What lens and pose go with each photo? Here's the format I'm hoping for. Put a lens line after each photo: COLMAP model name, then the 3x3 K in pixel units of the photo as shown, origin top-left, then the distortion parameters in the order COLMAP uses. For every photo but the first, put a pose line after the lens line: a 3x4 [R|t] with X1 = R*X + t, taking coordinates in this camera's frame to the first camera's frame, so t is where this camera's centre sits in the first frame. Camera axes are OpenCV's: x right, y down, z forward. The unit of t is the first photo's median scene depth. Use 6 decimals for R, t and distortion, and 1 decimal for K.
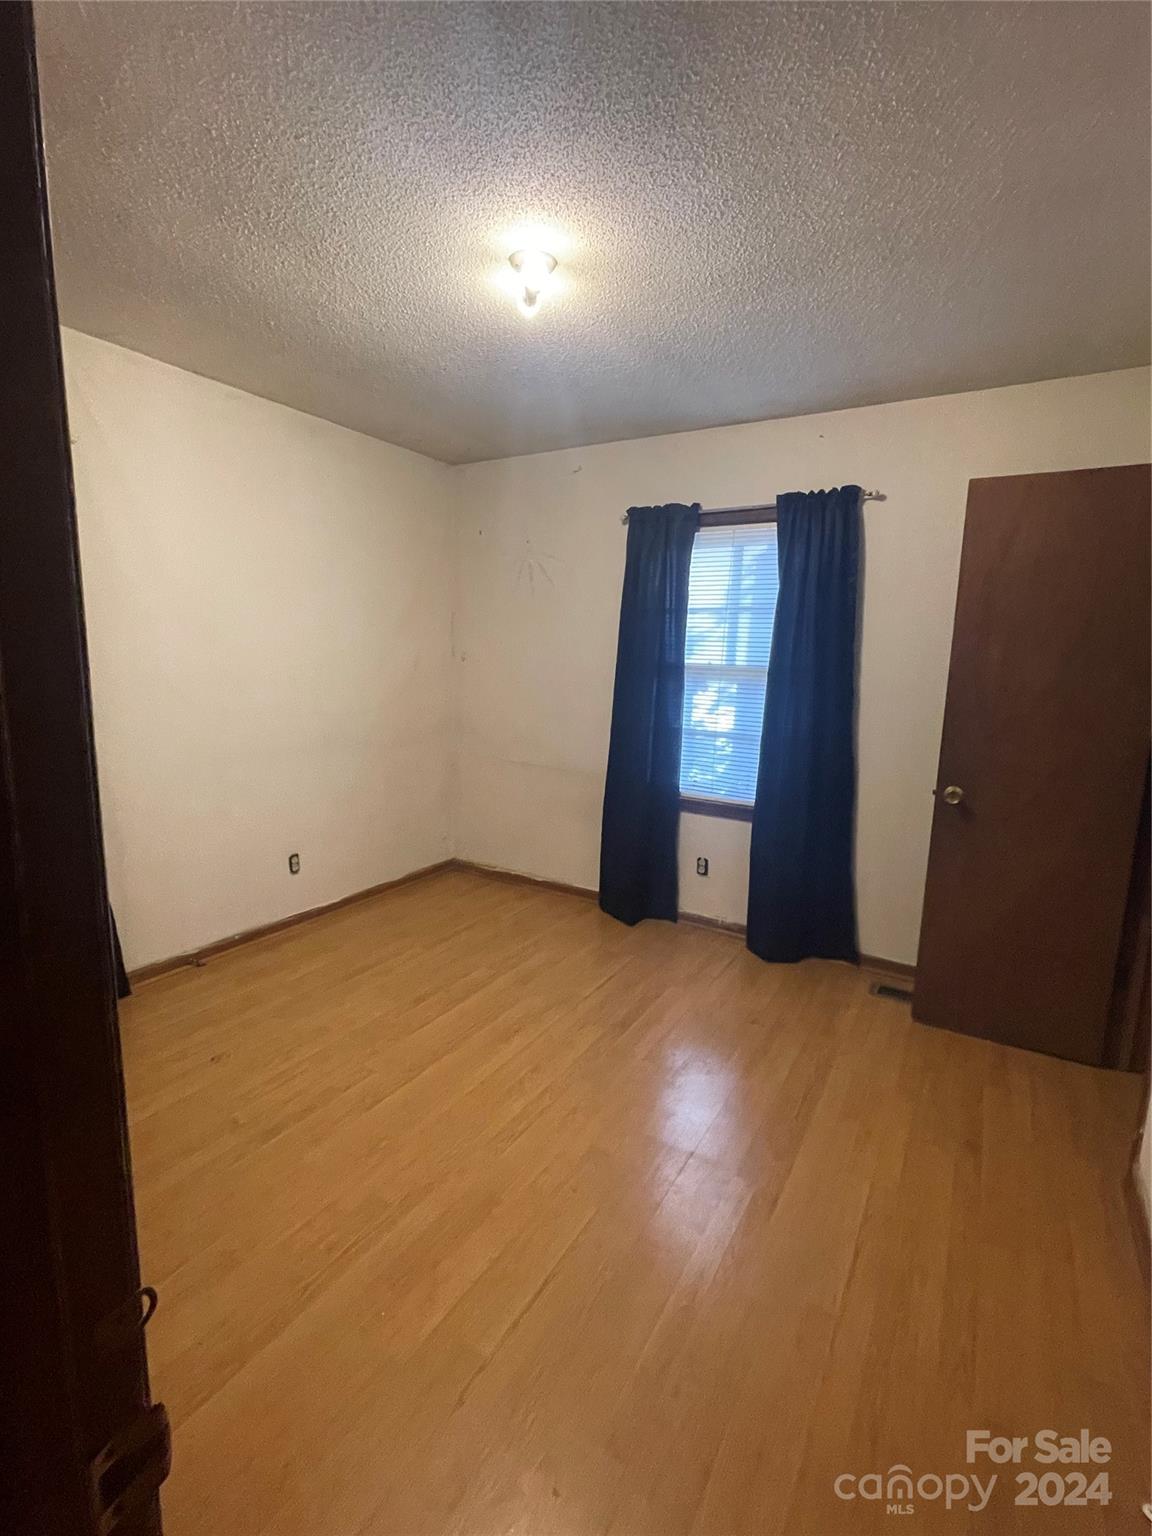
lens RADIAL K [[697.3, 0, 576.3], [0, 697.3, 761.1], [0, 0, 1]] dist [-0.001799, 0.000184]
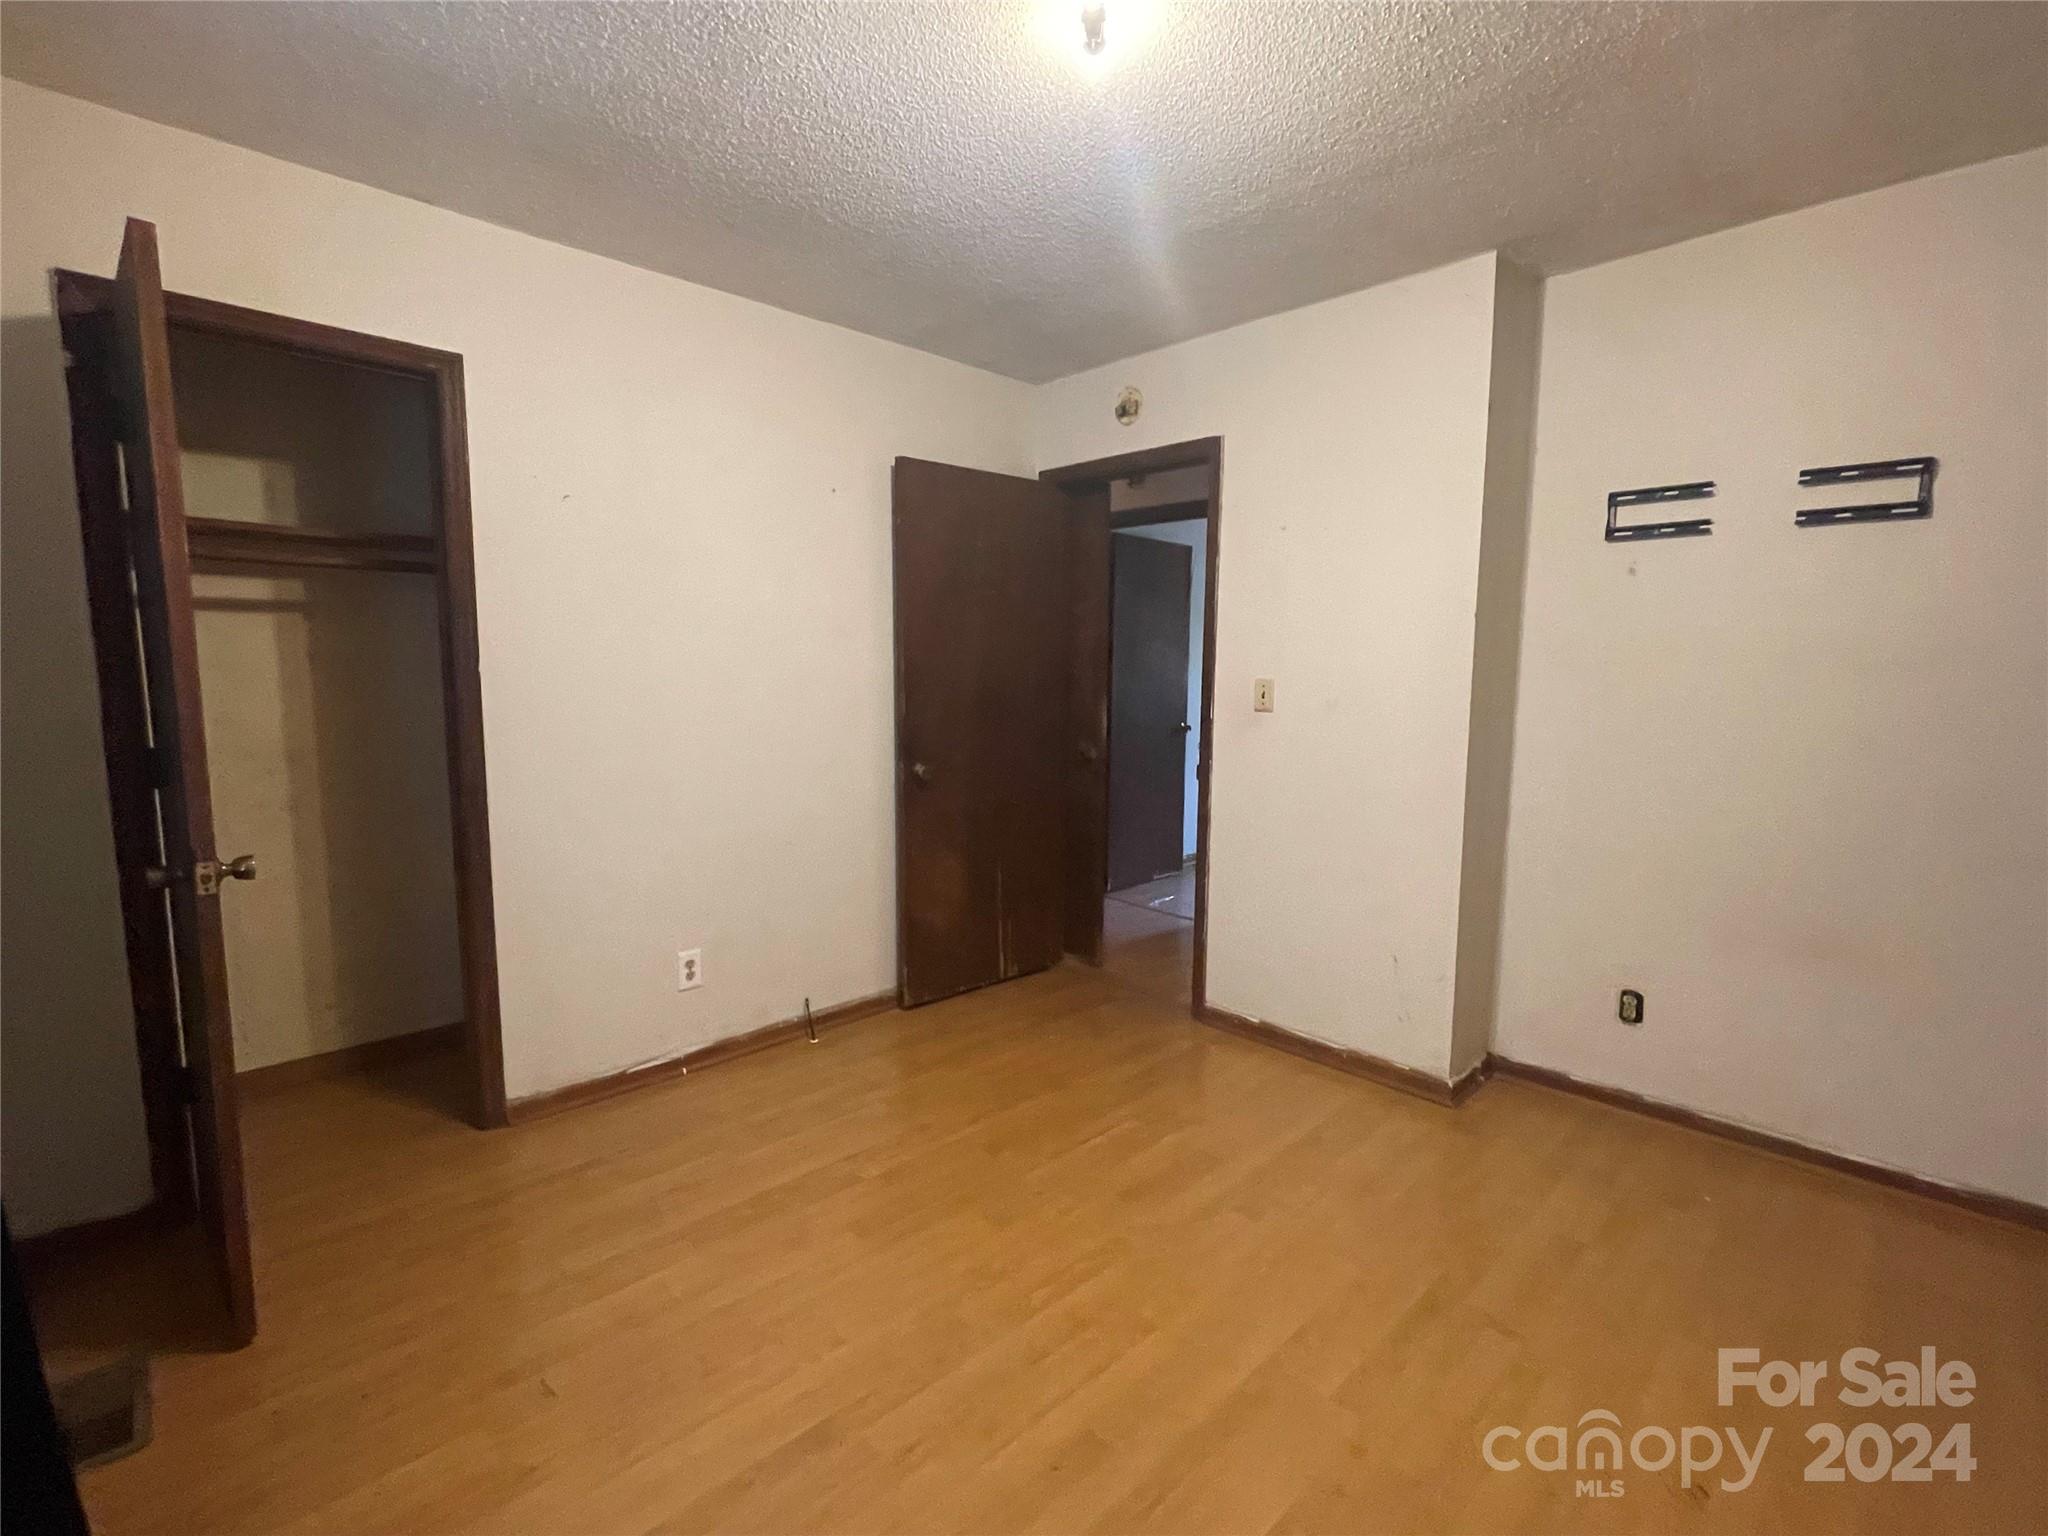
lens RADIAL K [[929.7, 0, 1024.0], [0, 929.7, 768.0], [0, 0, 1]] dist [-0.001799, 0.000184]
pose [[-0.967297, -0.055412, 0.247521, -0.162596], [0.013137, 0.963591, 0.267058, -0.168237], [-0.253307, 0.261576, -0.931350, 1.245457]]
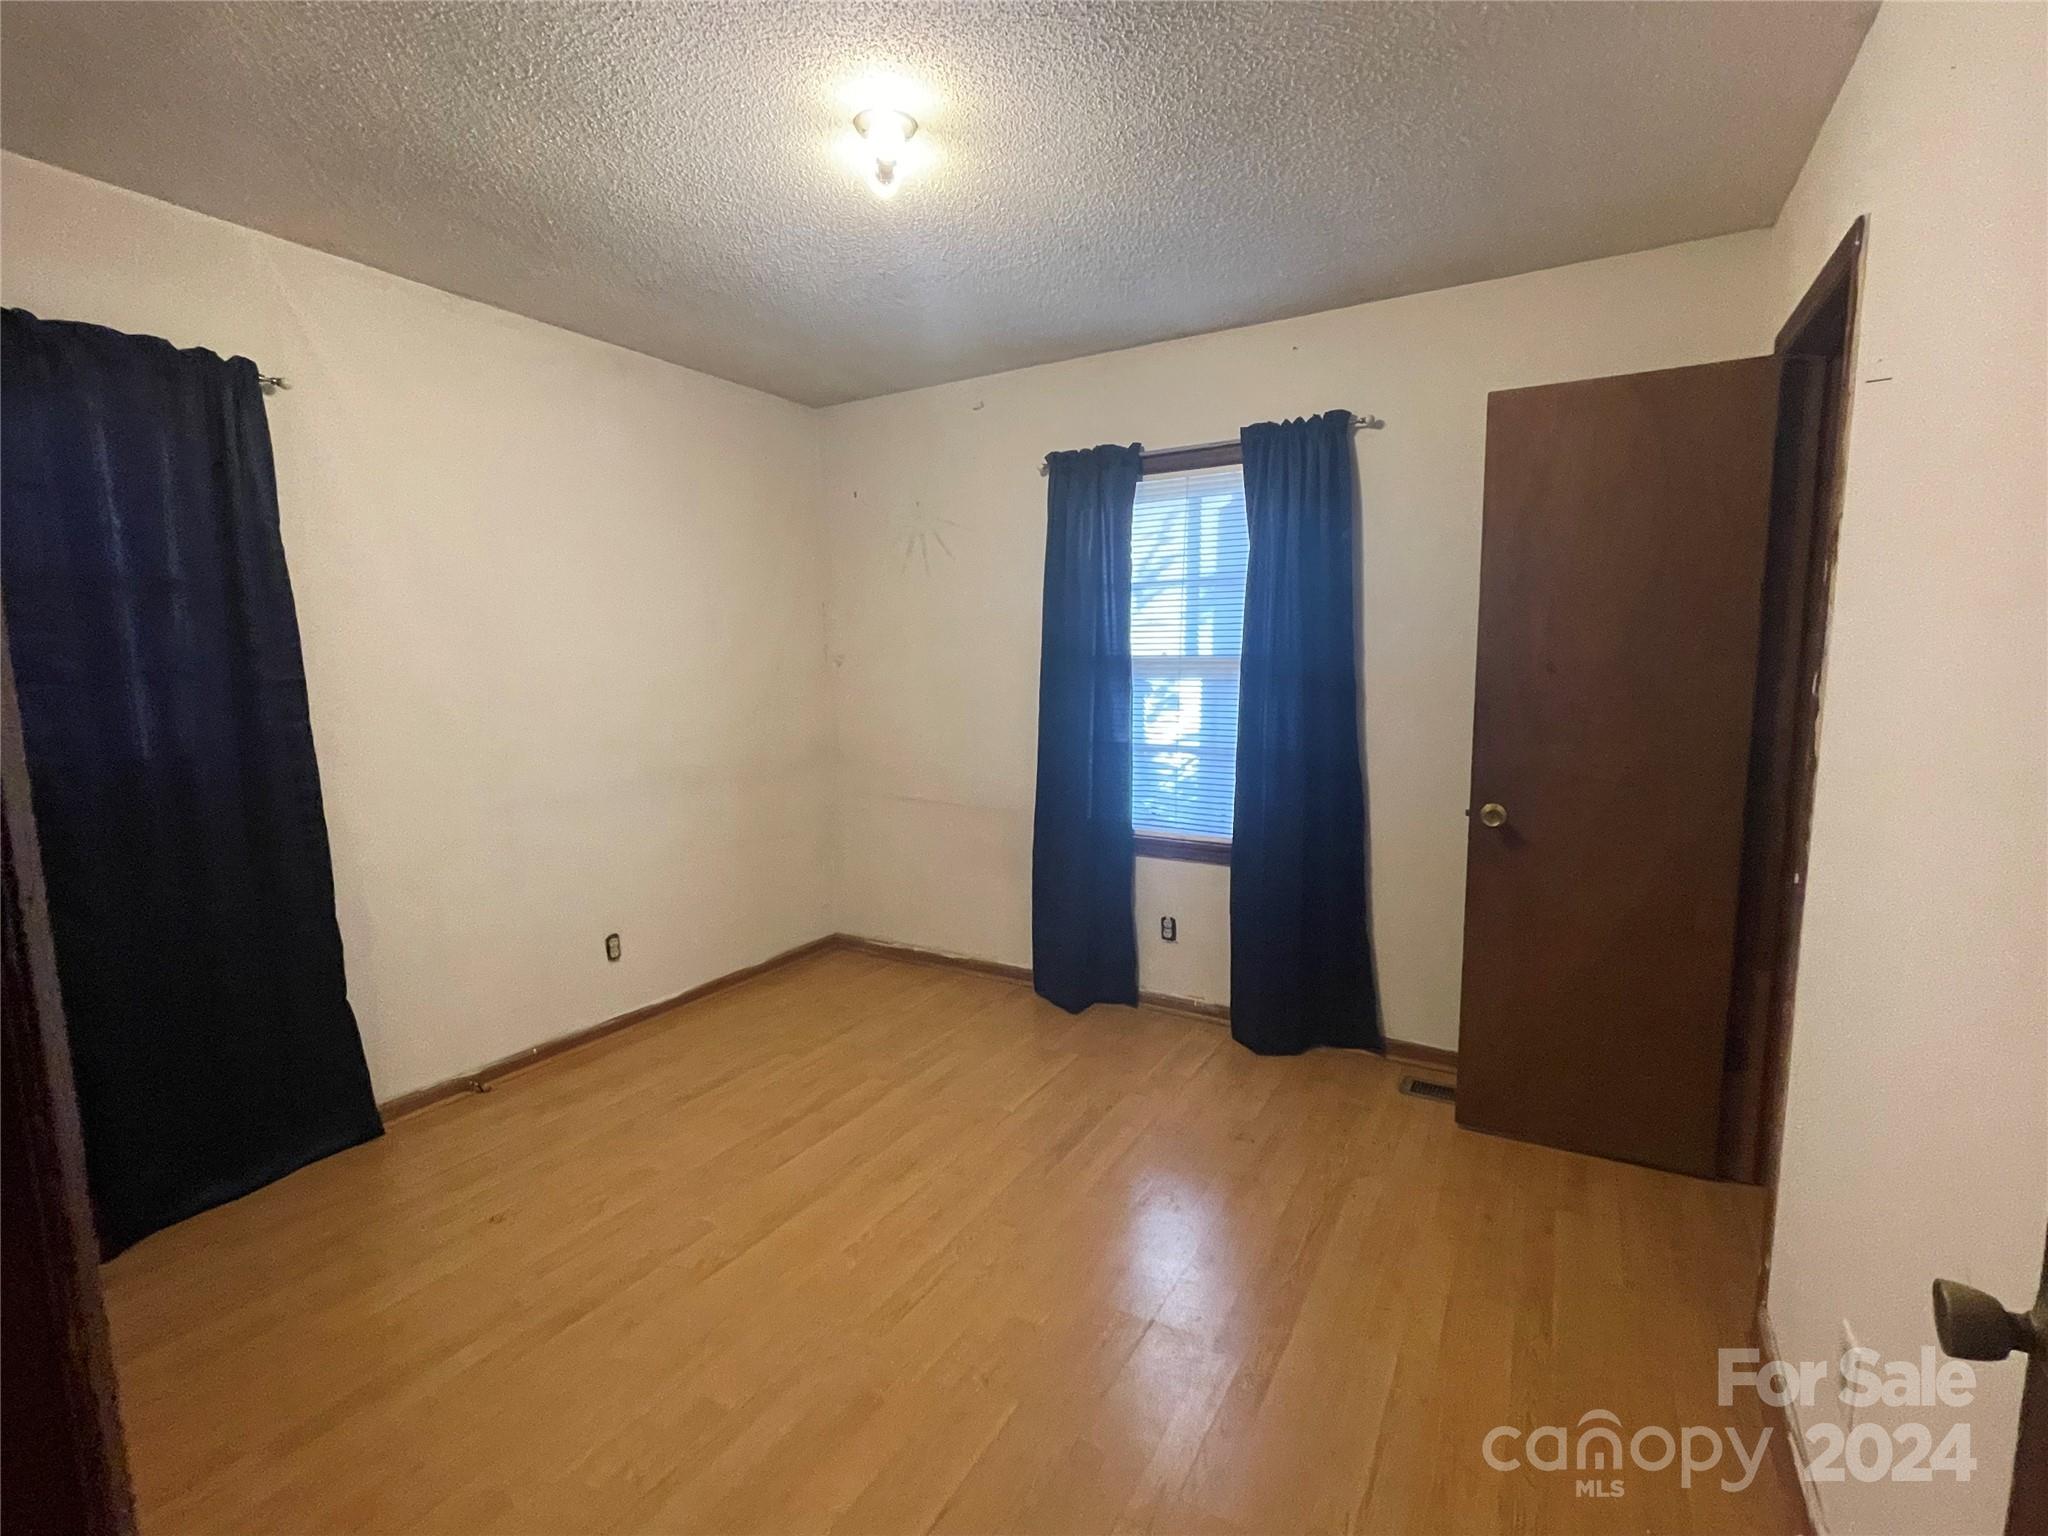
lens RADIAL K [[929.7, 0, 1024.0], [0, 929.7, 768.0], [0, 0, 1]] dist [-0.001799, 0.000184]
pose [[0.999203, -0.039273, 0.007200, 0.033535], [0.039510, 0.998556, -0.036395, 0.013084], [-0.005761, 0.036651, 0.999312, 0.012688]]
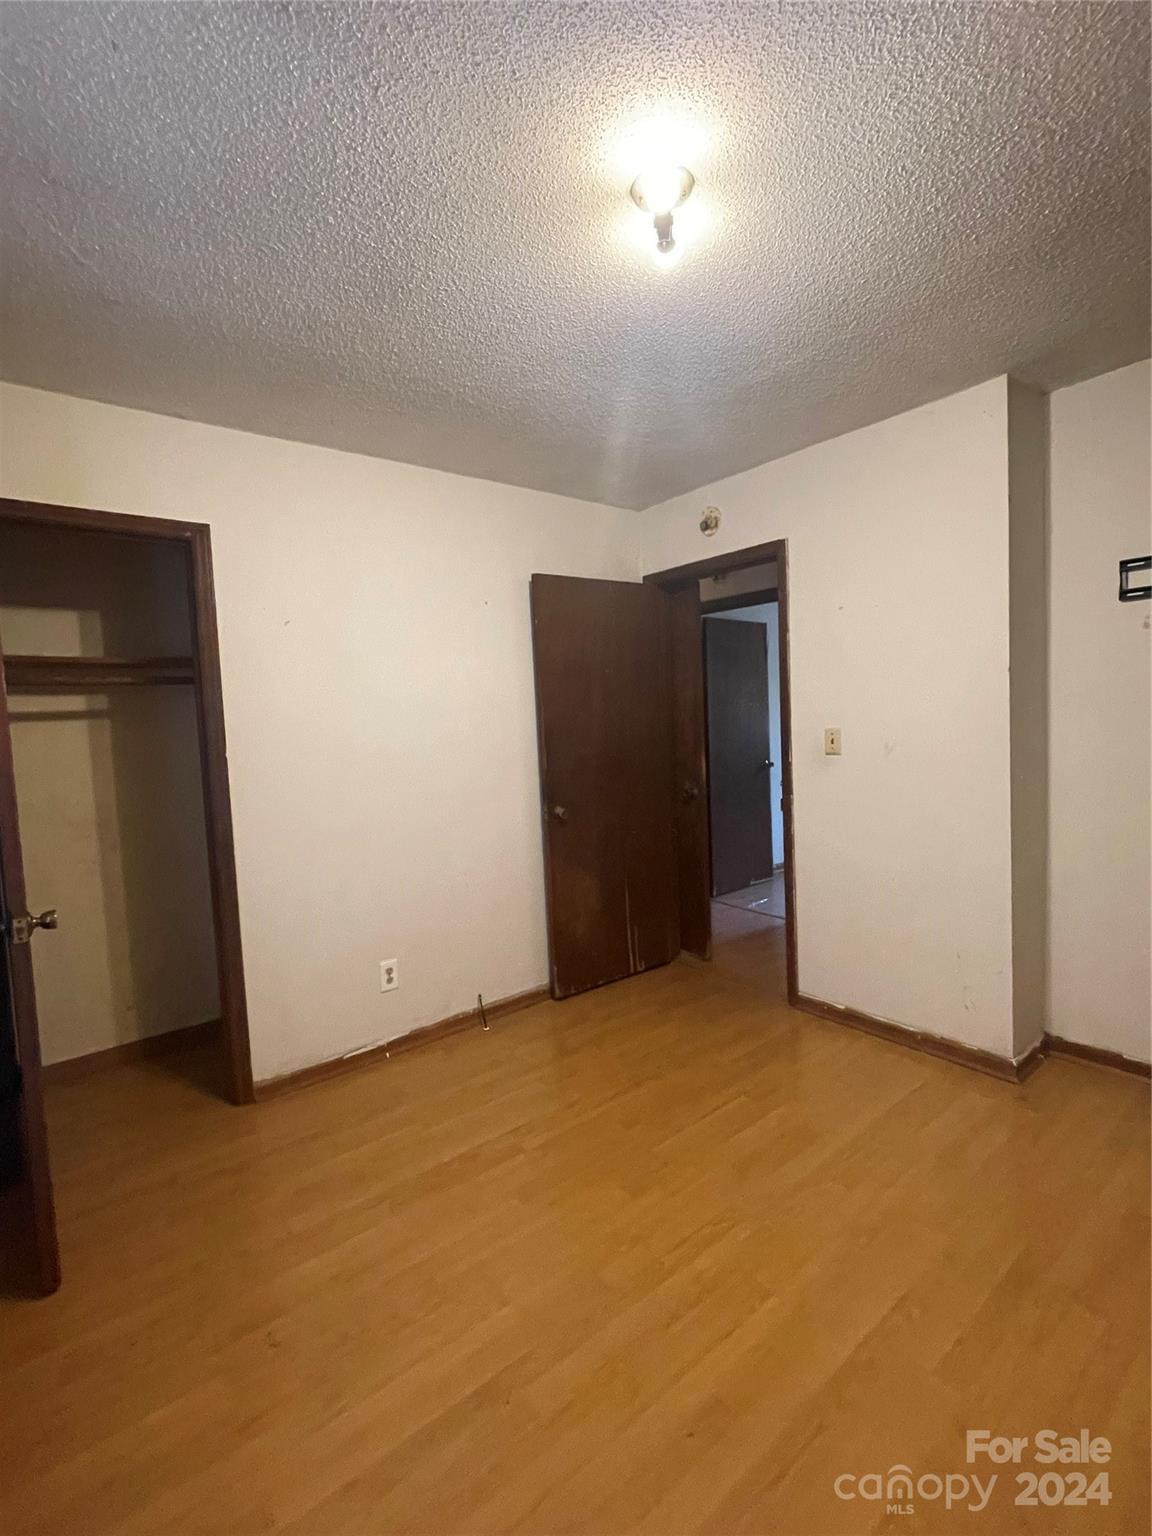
lens RADIAL K [[697.3, 0, 576.3], [0, 697.3, 761.1], [0, 0, 1]] dist [-0.001799, 0.000184]
pose [[-0.939090, 0.000285, 0.343672, -0.158810], [0.079903, 0.972777, 0.217531, -0.177766], [-0.334254, 0.231741, -0.913548, 1.196031]]
